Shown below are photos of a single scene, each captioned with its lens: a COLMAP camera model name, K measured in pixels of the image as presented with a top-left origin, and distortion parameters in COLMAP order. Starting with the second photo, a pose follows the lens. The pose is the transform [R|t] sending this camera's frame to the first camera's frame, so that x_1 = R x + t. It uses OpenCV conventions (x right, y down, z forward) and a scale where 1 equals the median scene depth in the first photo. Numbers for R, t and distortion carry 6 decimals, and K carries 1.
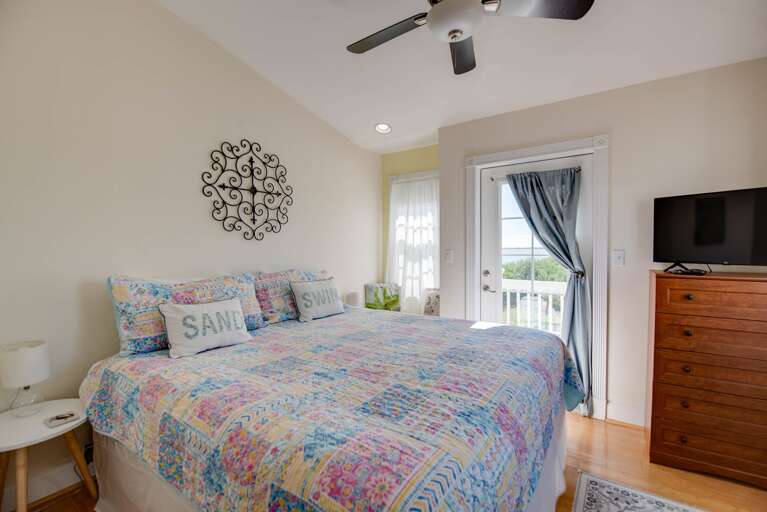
lens RADIAL K [[332.4, 0, 380.1], [0, 332.4, 253.4], [0, 0, 1]] dist [-0.014428, -0.000731]
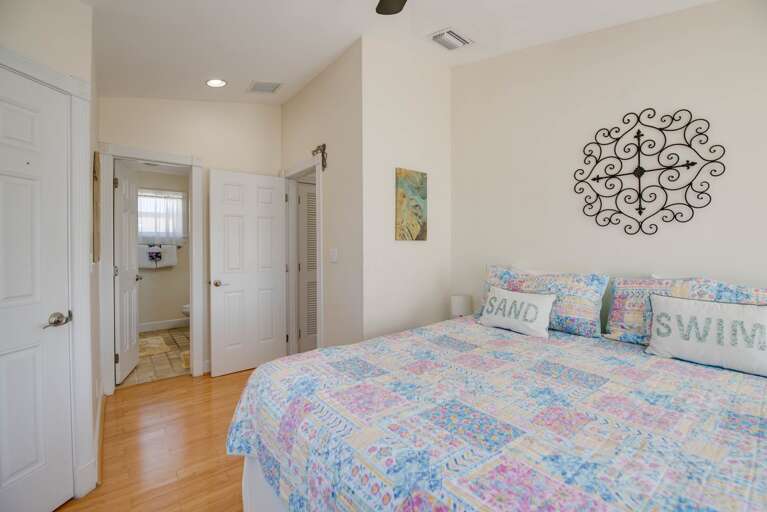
lens RADIAL K [[332.4, 0, 380.1], [0, 332.4, 253.4], [0, 0, 1]] dist [-0.014428, -0.000731]
pose [[-0.281701, 0.030066, -0.959031, 0.551948], [-0.006112, 0.999432, 0.033128, -0.018187], [0.959483, 0.015194, -0.281357, 0.633873]]
